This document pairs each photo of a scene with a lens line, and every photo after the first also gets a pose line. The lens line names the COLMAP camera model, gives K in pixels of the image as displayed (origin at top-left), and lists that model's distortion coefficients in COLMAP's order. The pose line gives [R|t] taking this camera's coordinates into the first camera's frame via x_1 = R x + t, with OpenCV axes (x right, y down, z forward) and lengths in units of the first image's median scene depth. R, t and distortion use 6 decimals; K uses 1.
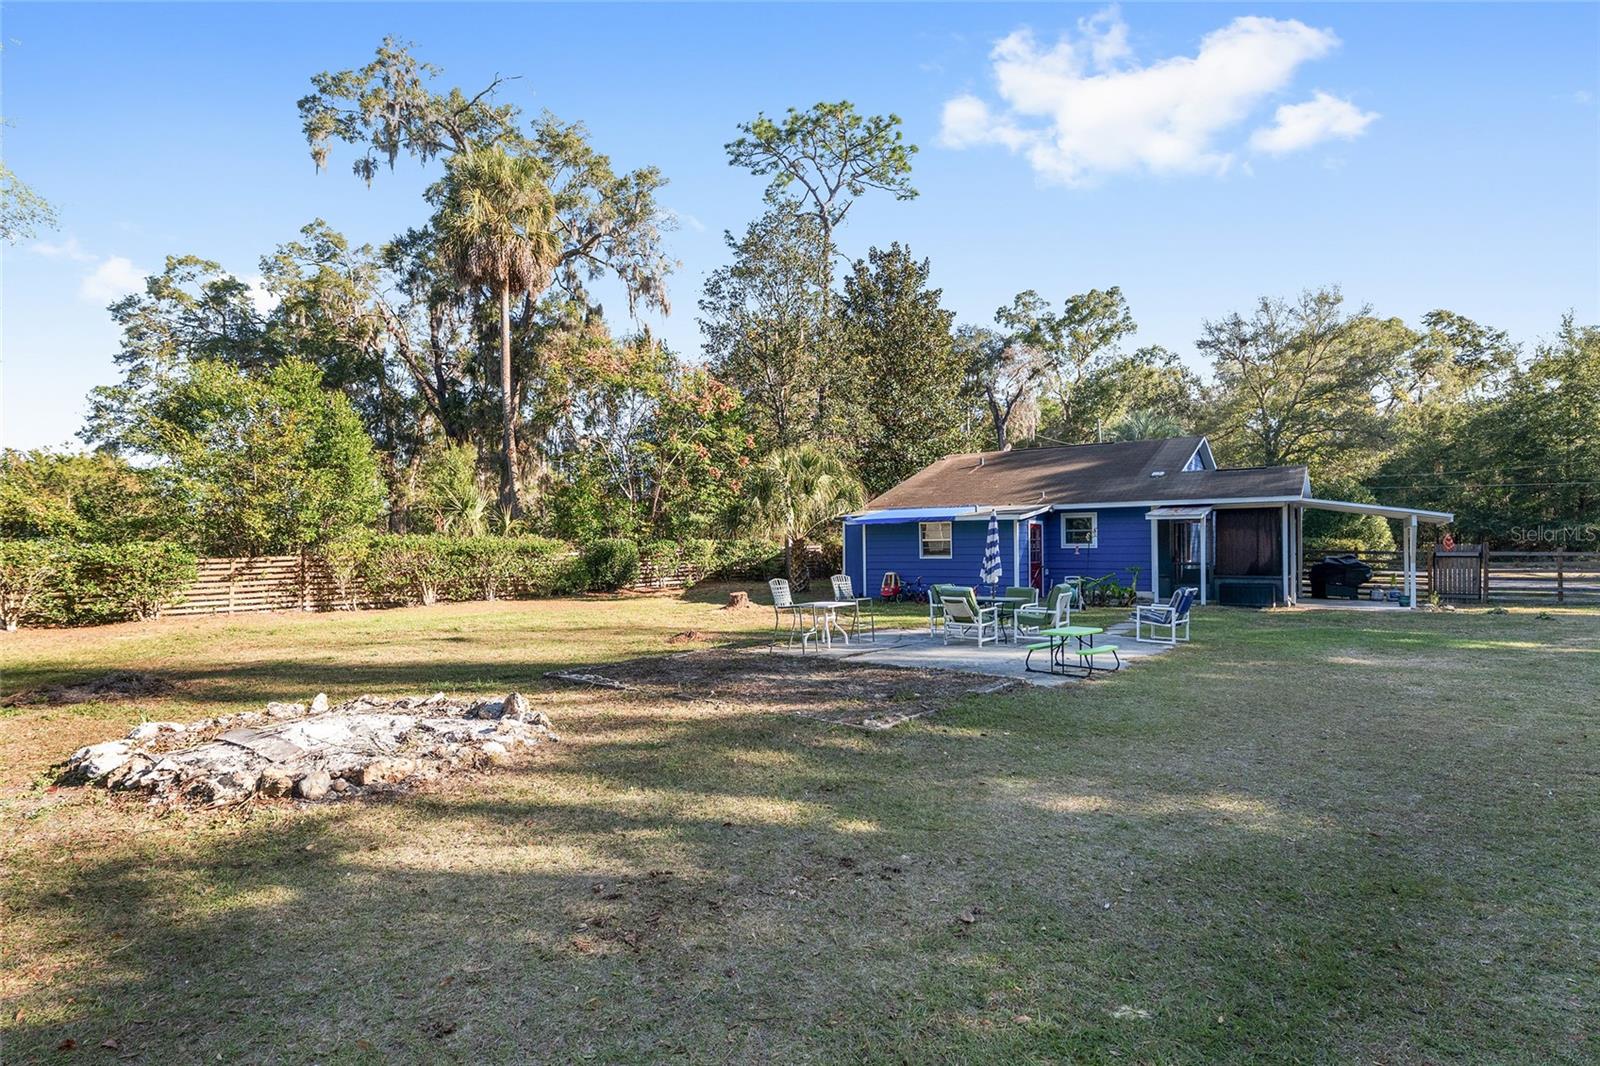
lens RADIAL K [[831.4, 0, 800.0], [0, 831.4, 533.0], [0, 0, 1]] dist [-0.000545, 0.000055]
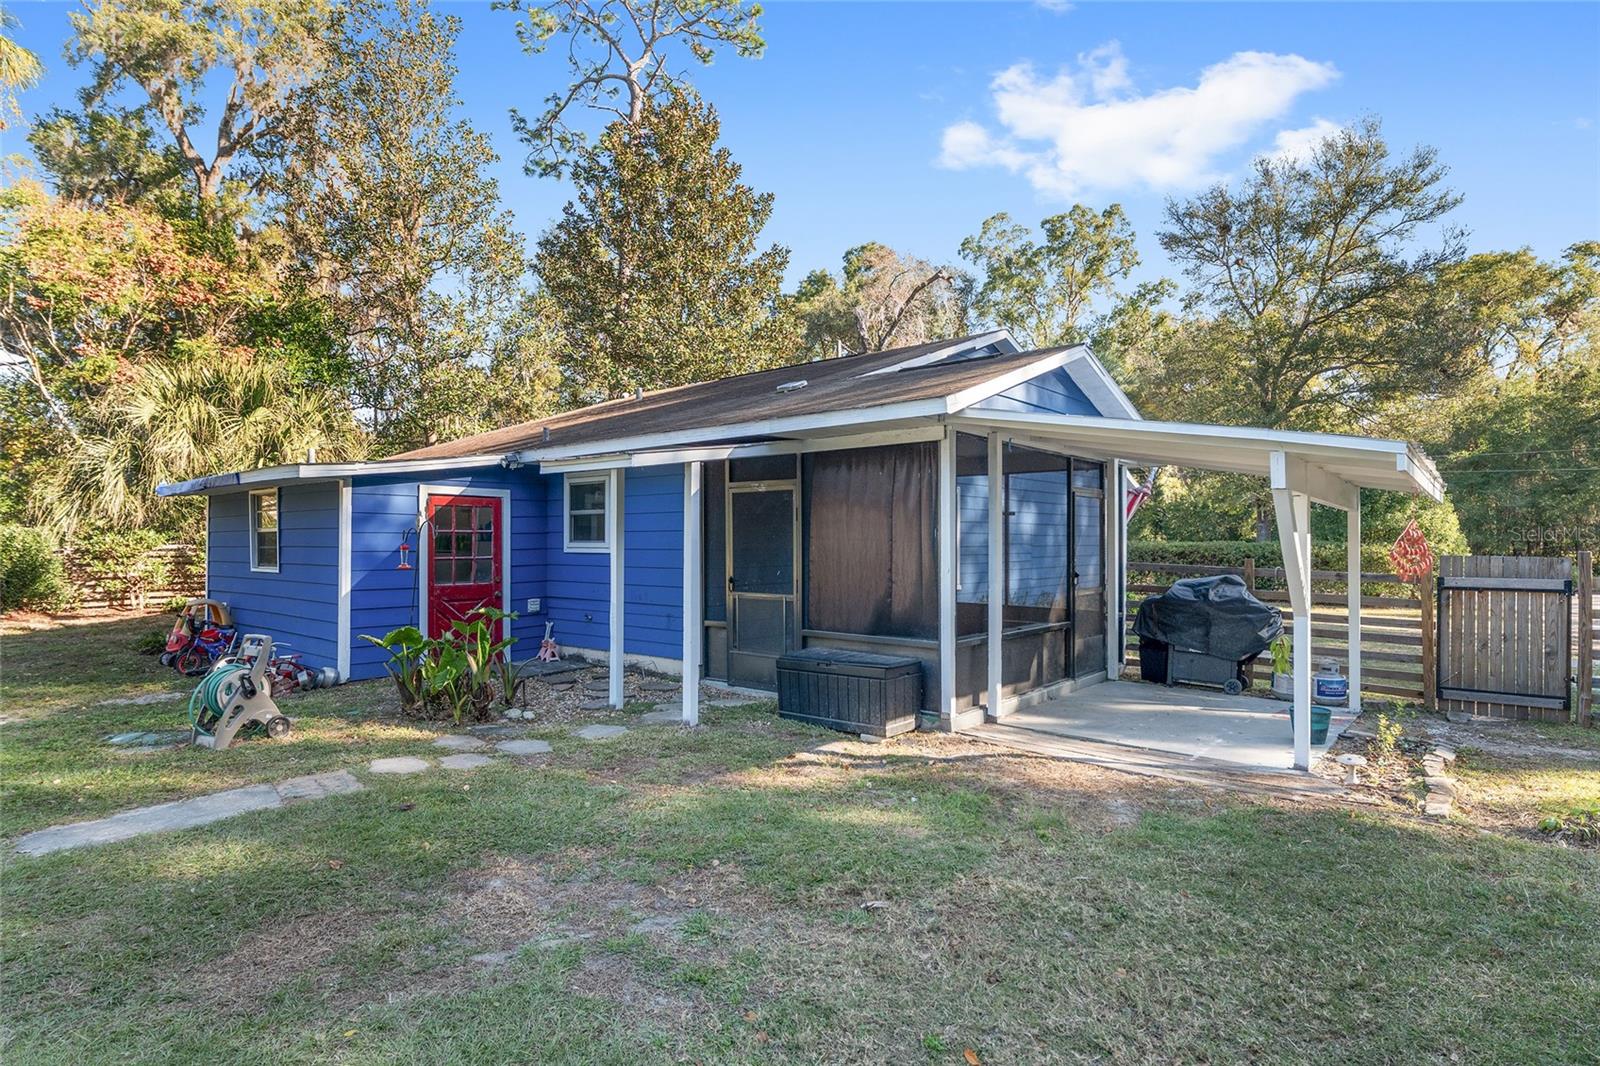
lens RADIAL K [[863.3, 0, 800.0], [0, 863.3, 533.0], [0, 0, 1]] dist [0.001463, 0.000301]
pose [[0.995656, 0.009597, -0.092617, 0.244148], [-0.009455, 0.999953, 0.001975, 0.002926], [0.092632, -0.001091, 0.995700, 0.280175]]
